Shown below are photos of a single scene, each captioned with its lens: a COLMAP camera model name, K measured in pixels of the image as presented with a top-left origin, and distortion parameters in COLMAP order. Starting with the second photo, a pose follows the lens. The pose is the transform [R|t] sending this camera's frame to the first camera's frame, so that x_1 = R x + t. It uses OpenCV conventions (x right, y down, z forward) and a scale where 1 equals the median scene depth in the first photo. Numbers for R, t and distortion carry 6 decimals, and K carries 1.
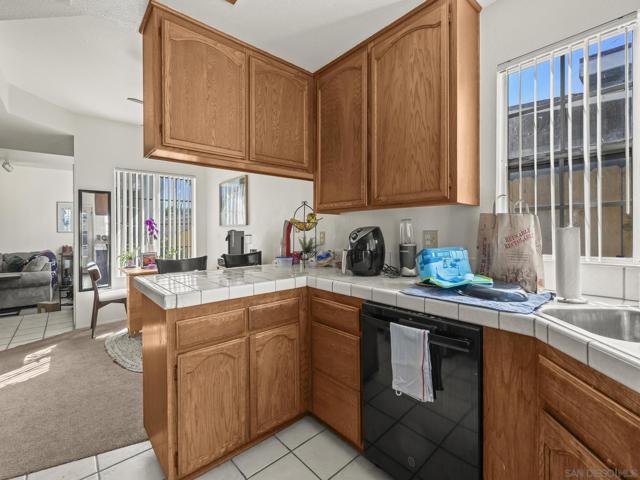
lens RADIAL K [[287.8, 0, 319.6], [0, 287.8, 227.7], [0, 0, 1]] dist [-0.000390, -0.000051]
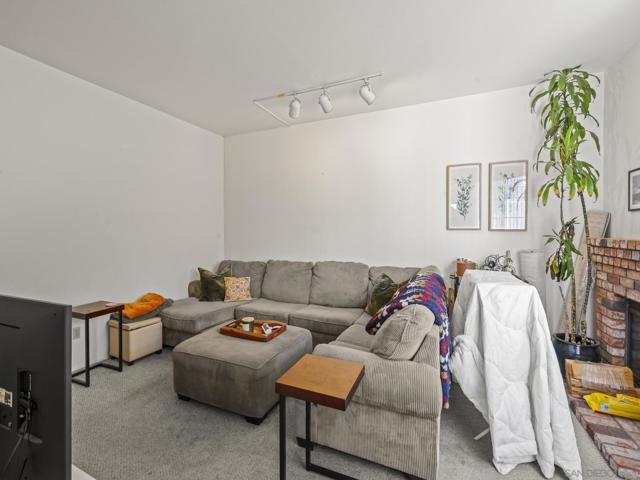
lens RADIAL K [[287.8, 0, 319.6], [0, 287.8, 227.7], [0, 0, 1]] dist [-0.000390, -0.000051]
pose [[0.422851, 0.005821, -0.906181, -0.640156], [0.005079, 0.999948, 0.008793, 0.009739], [0.906185, -0.008320, 0.422800, 0.681480]]
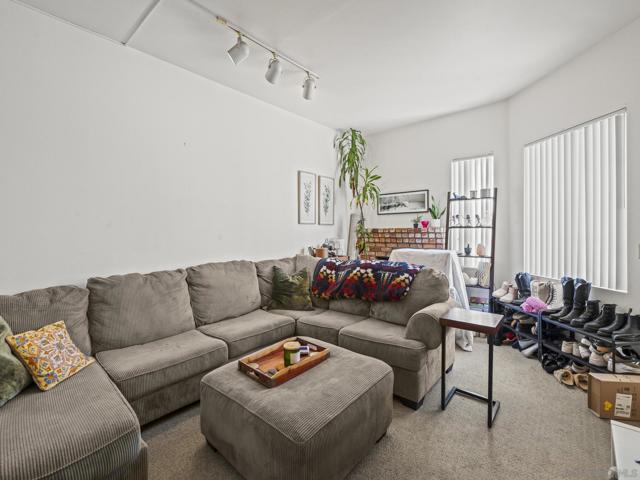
lens RADIAL K [[287.8, 0, 319.6], [0, 287.8, 227.7], [0, 0, 1]] dist [-0.000390, -0.000051]
pose [[0.990019, 0.006109, 0.140805, -1.064515], [-0.006445, 0.999977, 0.001930, 0.026708], [-0.140790, -0.002818, 0.990035, 0.479777]]
